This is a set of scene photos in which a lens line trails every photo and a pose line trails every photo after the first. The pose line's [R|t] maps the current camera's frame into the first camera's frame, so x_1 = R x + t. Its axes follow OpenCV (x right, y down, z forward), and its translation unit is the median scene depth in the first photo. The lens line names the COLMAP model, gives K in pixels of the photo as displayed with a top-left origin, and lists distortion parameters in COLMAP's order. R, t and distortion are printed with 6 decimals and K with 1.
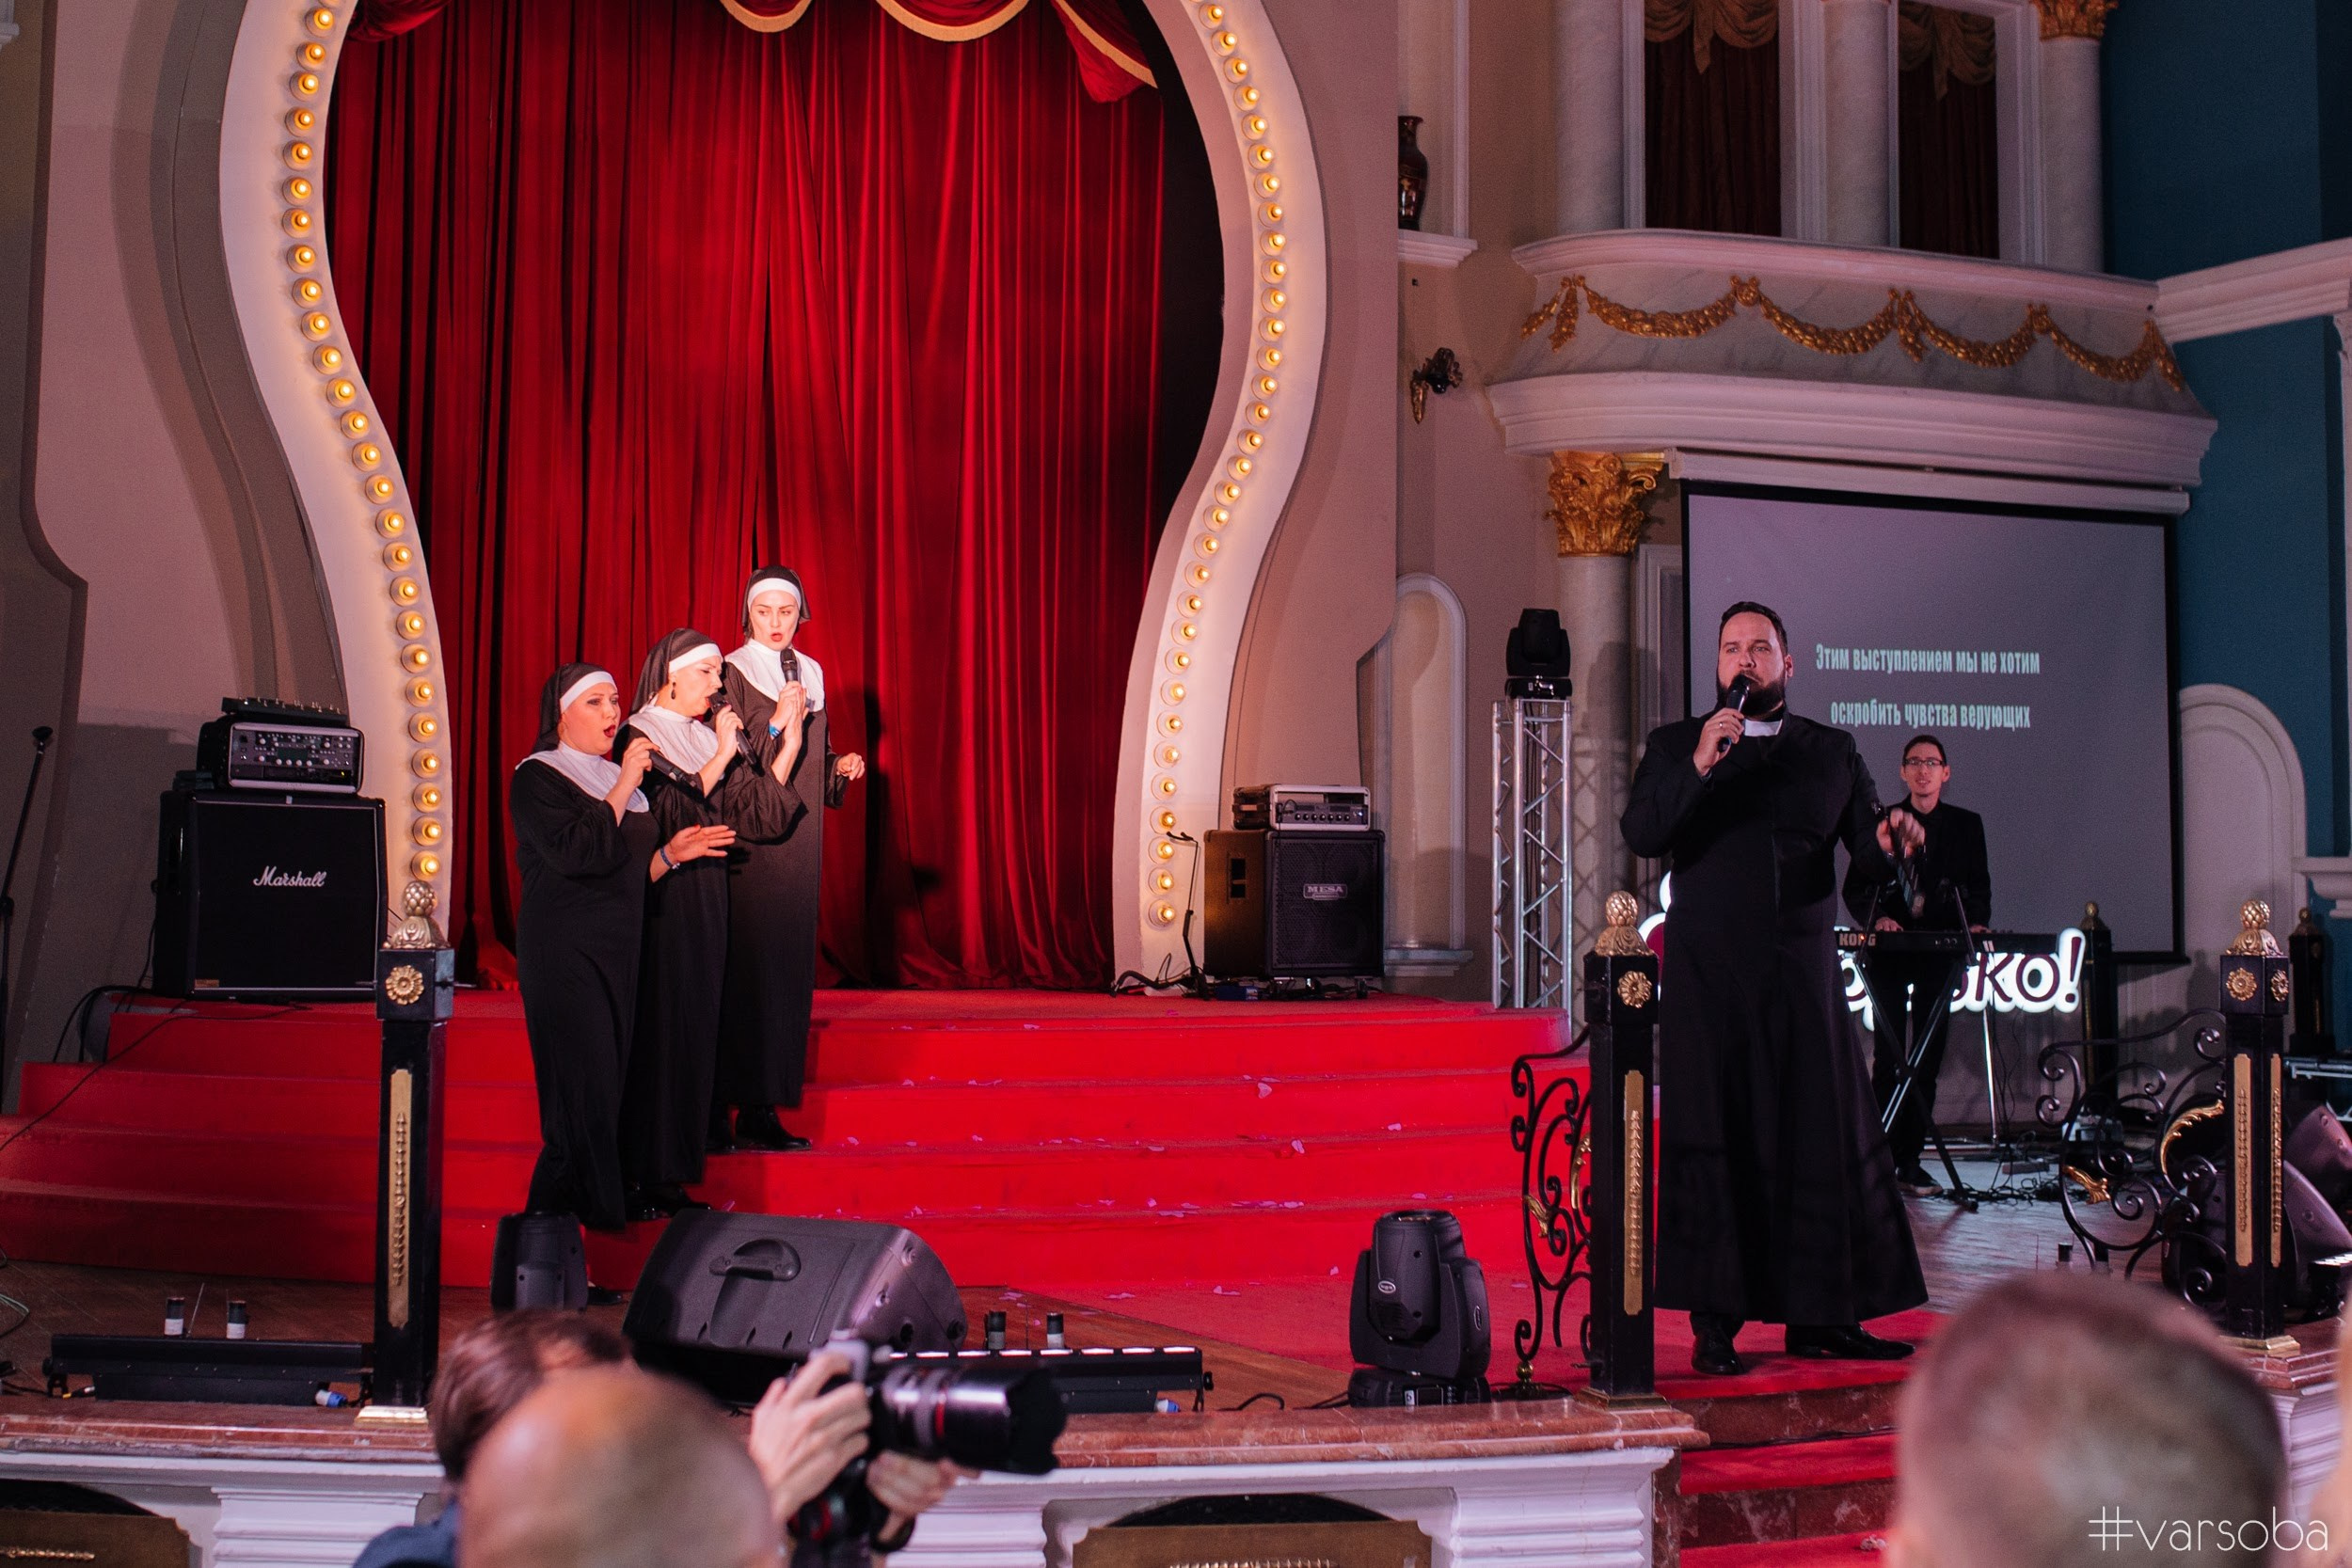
lens RADIAL K [[3004.0, 0, 1089.7], [0, 3004.0, 644.5], [0, 0, 1]] dist [-0.068828, 0.095353]
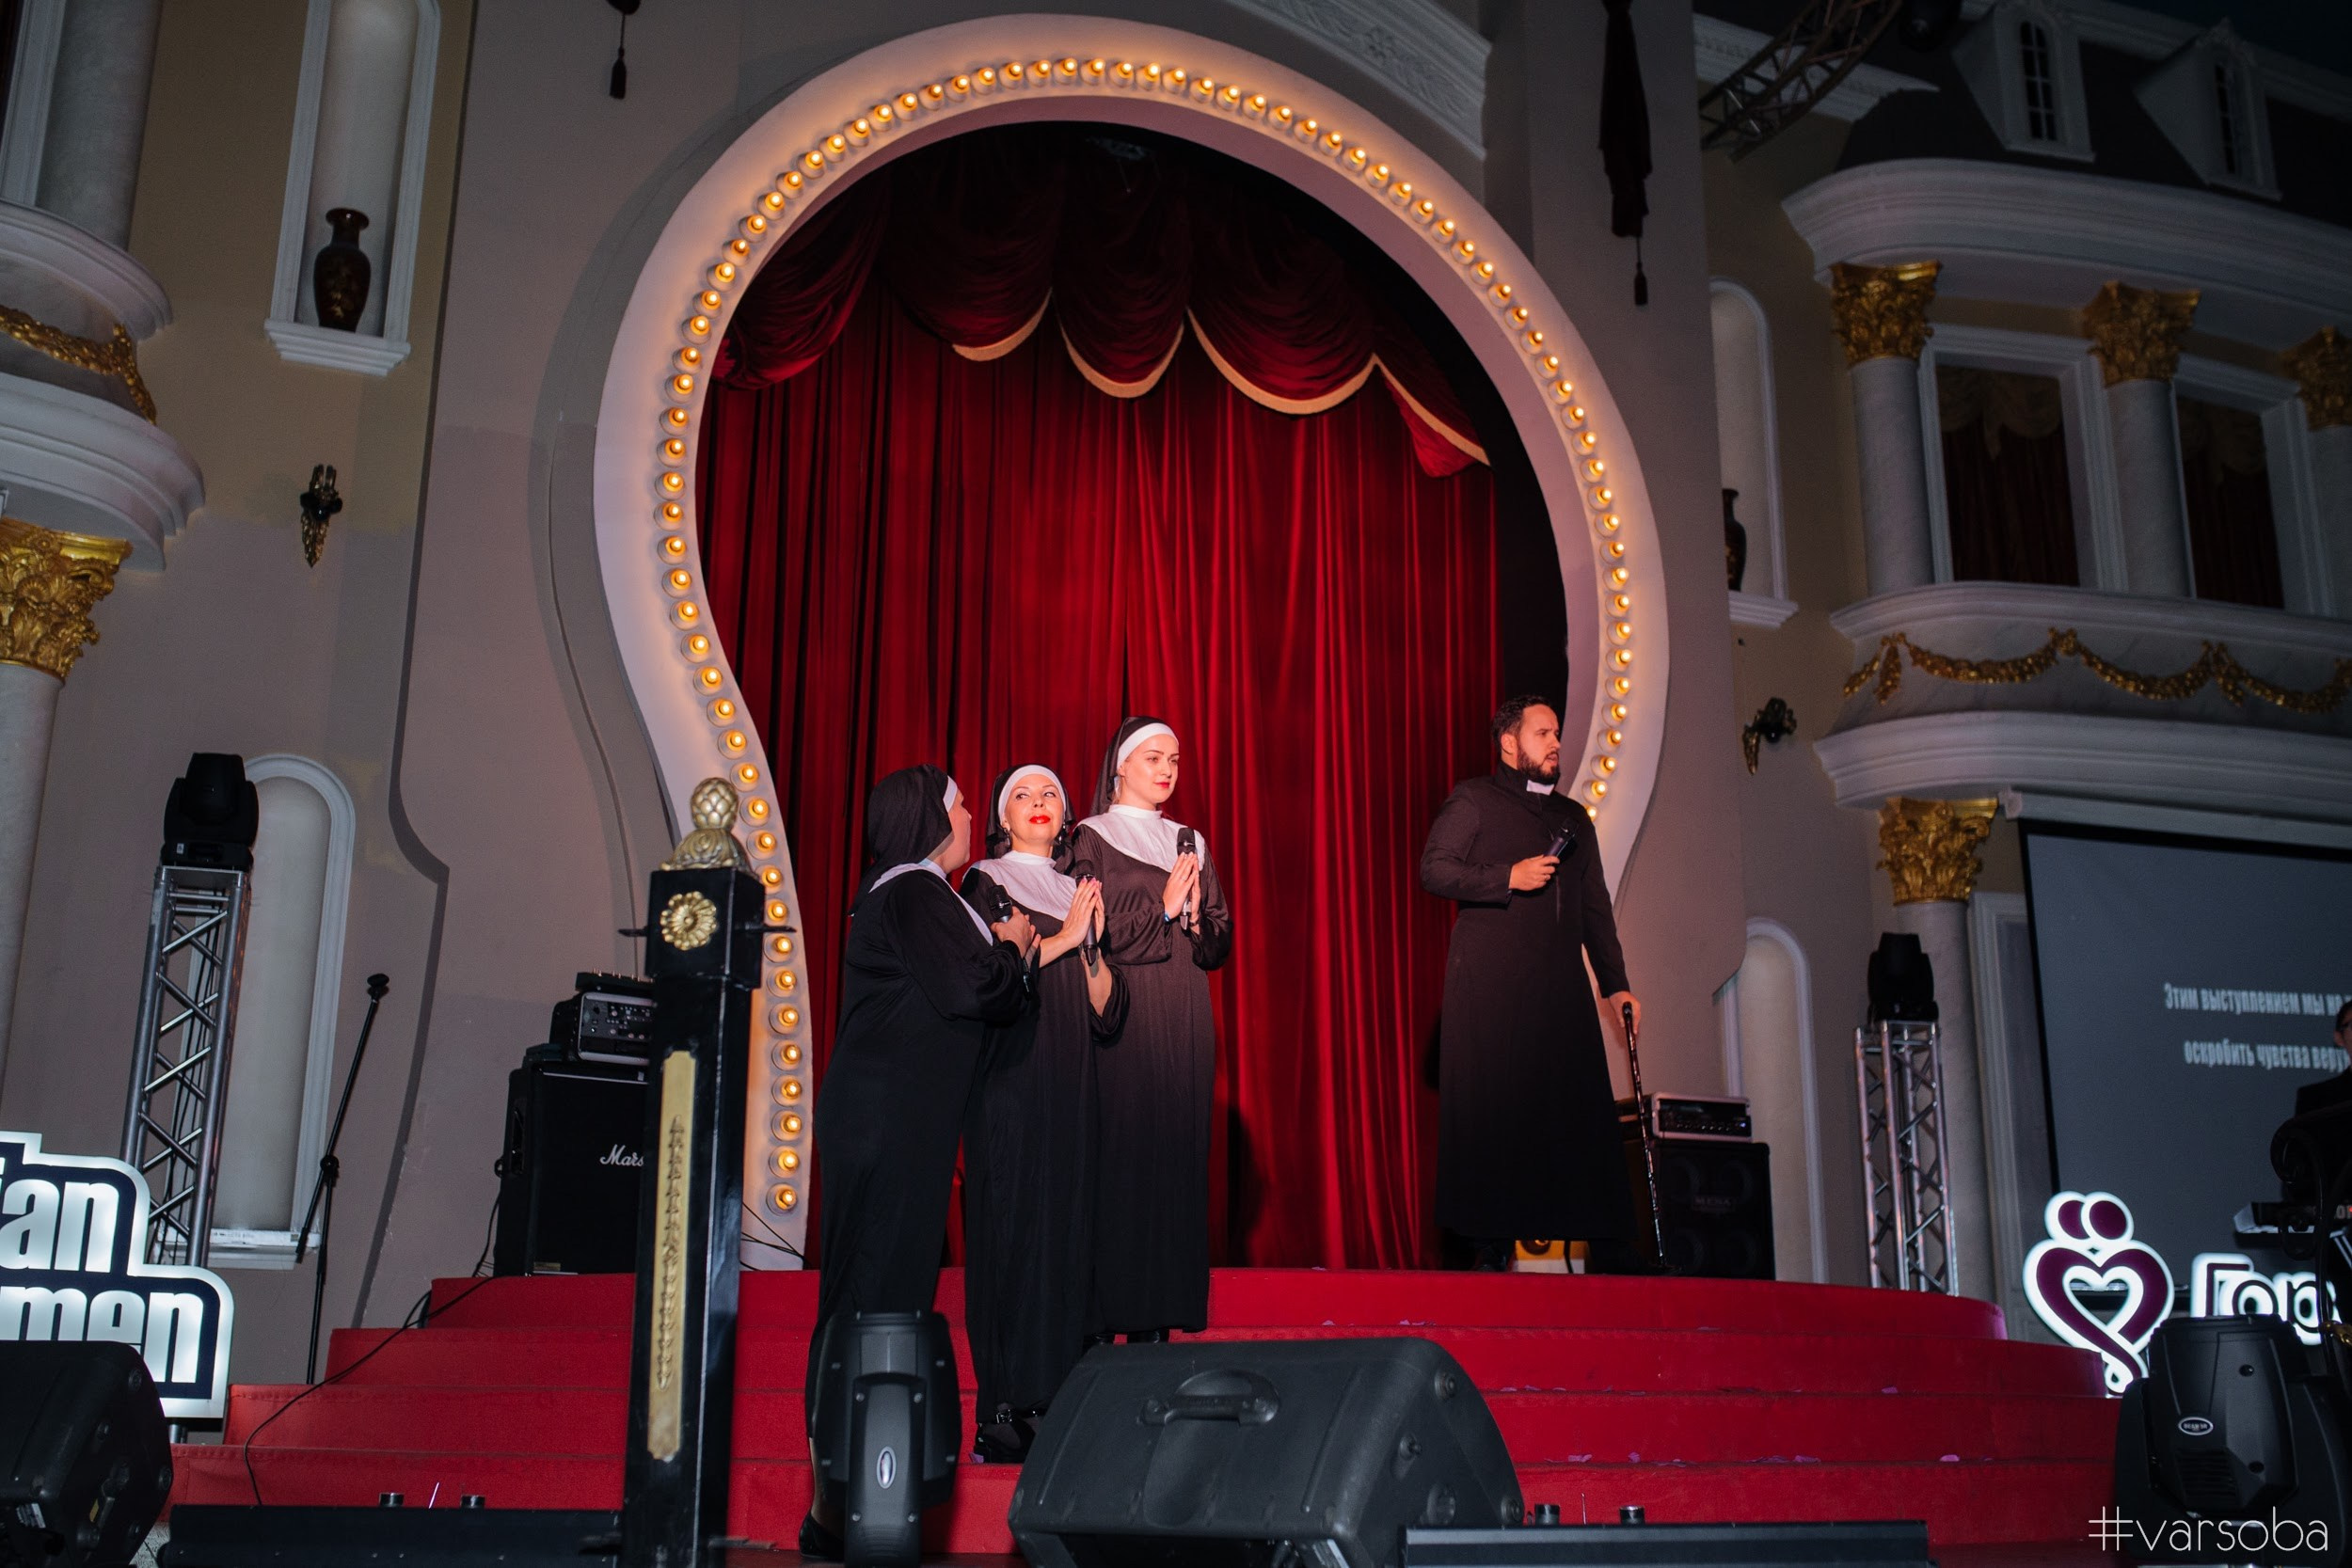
lens RADIAL K [[2337.3, 0, 1145.2], [0, 2337.3, 779.6], [0, 0, 1]] dist [-0.075623, 0.115586]
pose [[0.996624, -0.024091, -0.078487, -0.037269], [0.009469, 0.983328, -0.181595, 0.074811], [0.081553, 0.180239, 0.980236, 0.212489]]
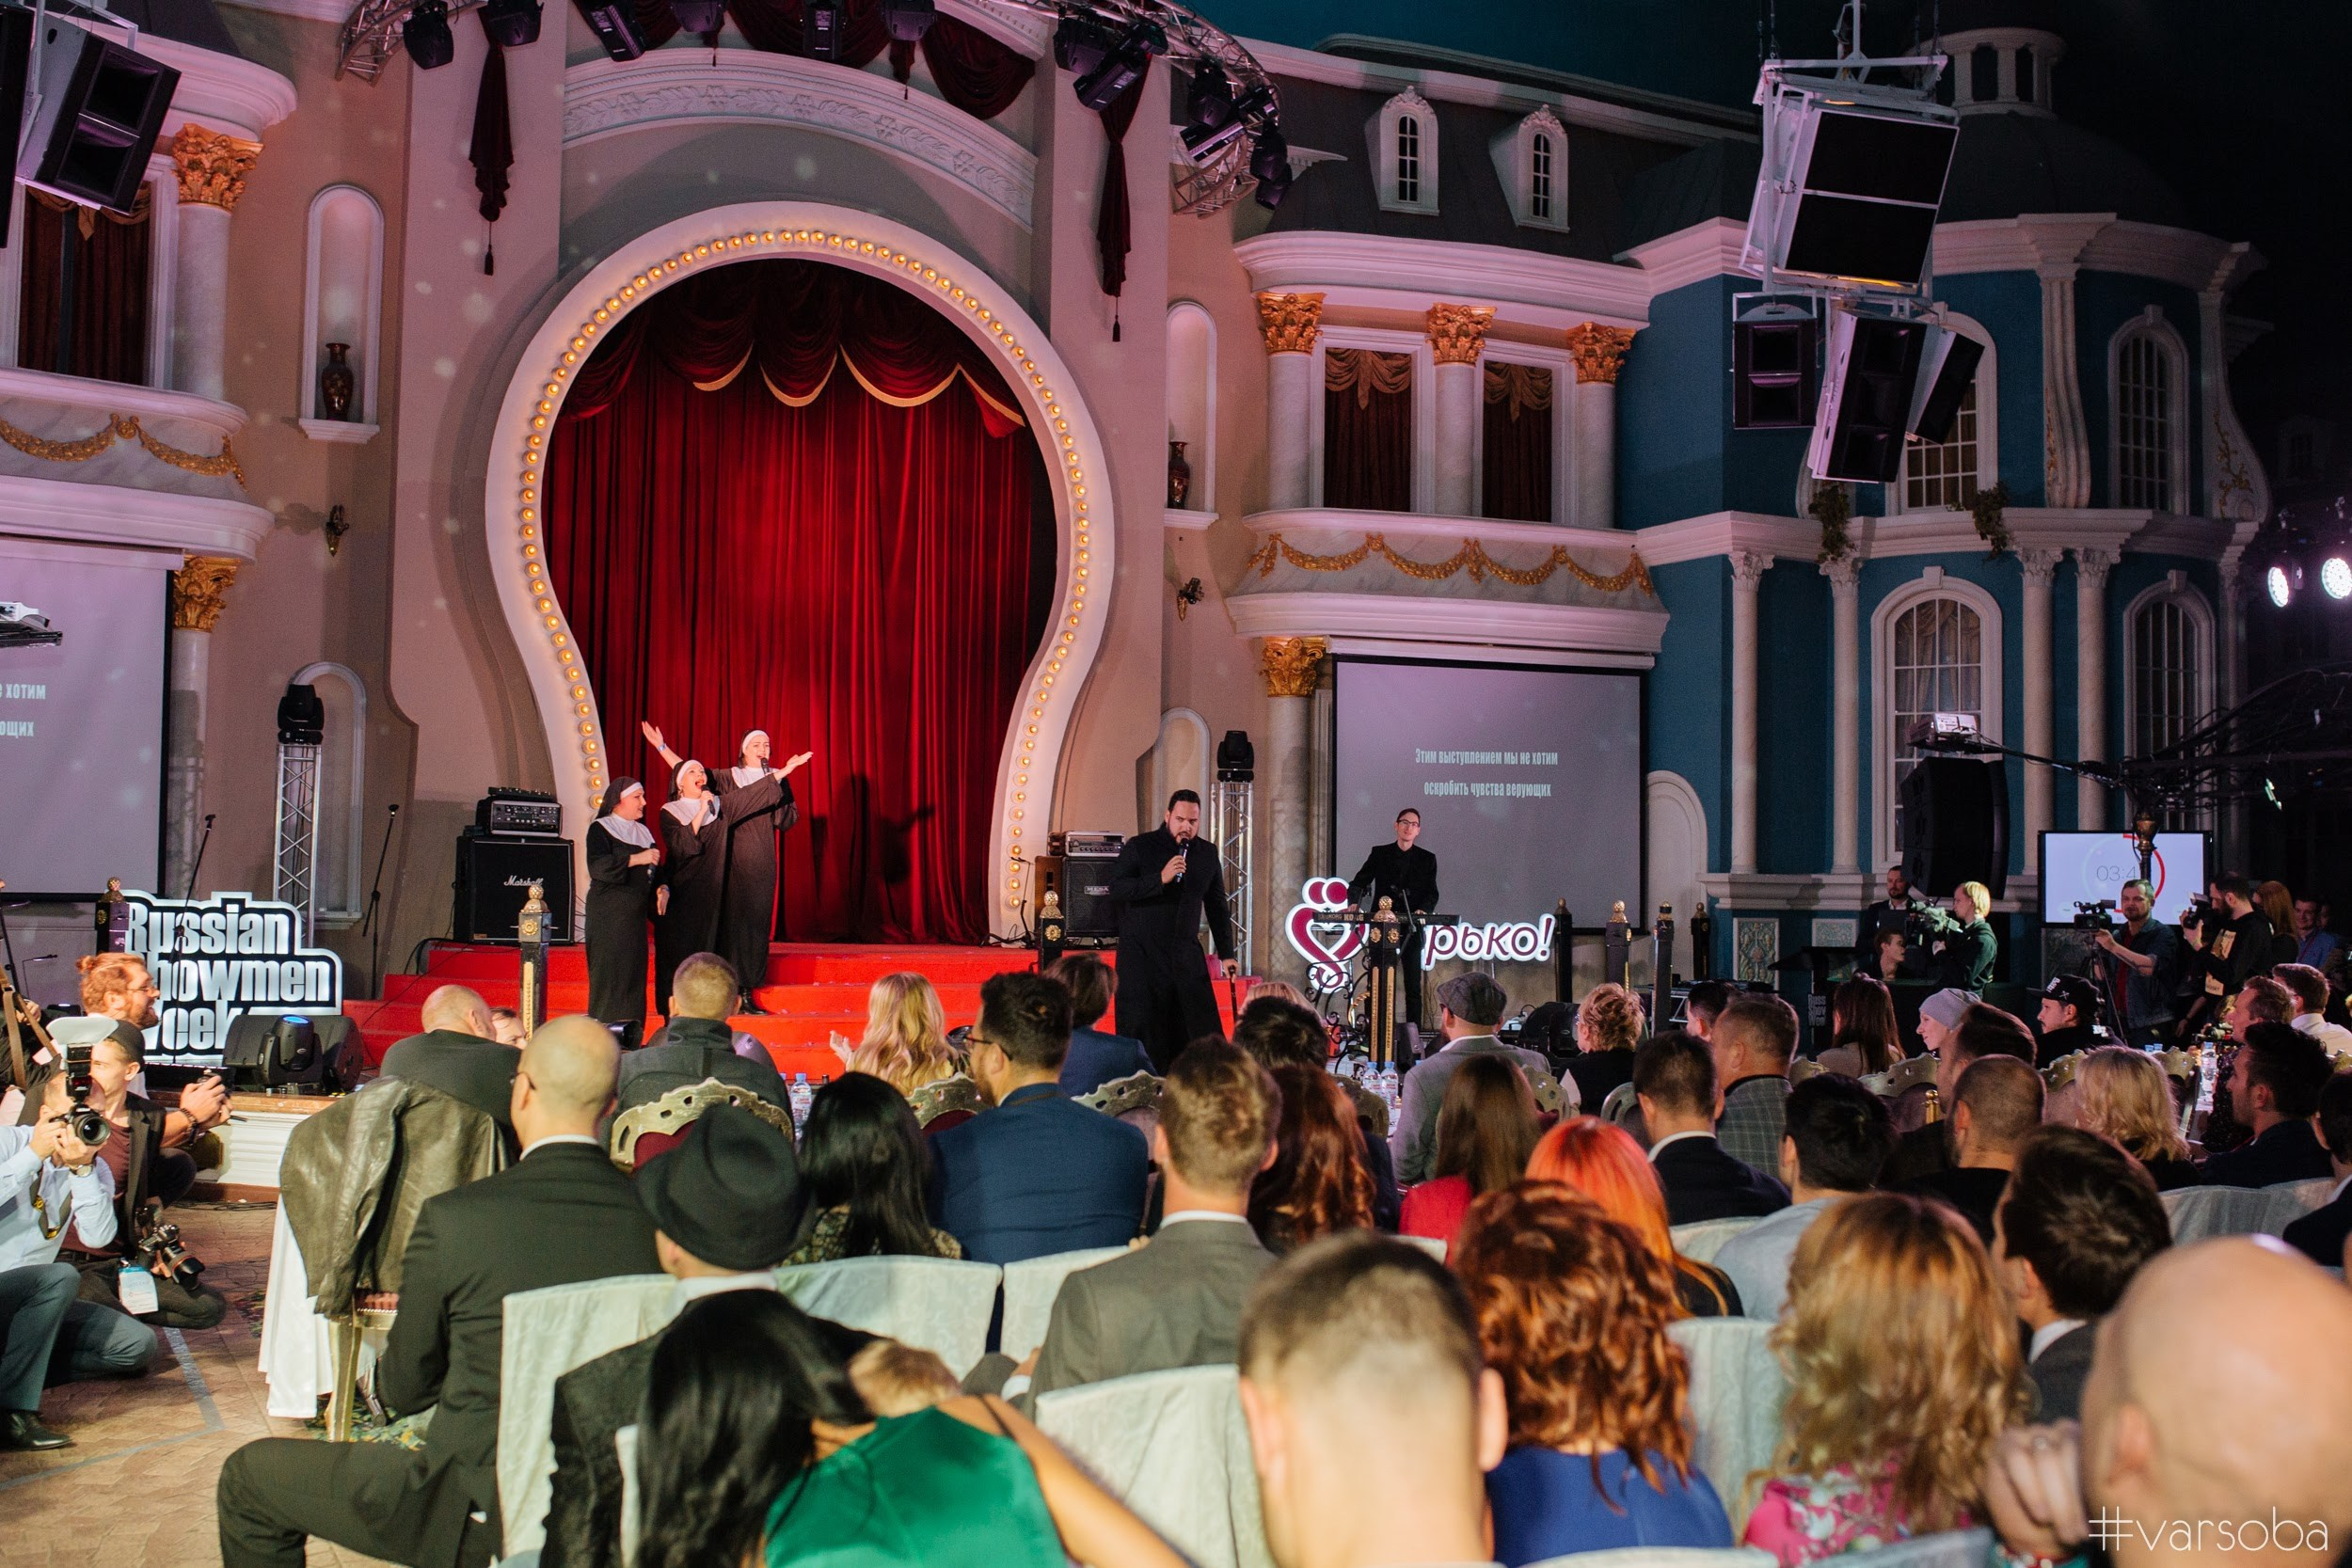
lens RADIAL K [[2337.3, 0, 1145.2], [0, 2337.3, 779.6], [0, 0, 1]] dist [-0.075623, 0.115586]
pose [[0.999388, 0.001670, -0.034933, 0.142691], [-0.000446, 0.999387, 0.034994, -0.030828], [0.034970, -0.034957, 0.998777, -0.368833]]
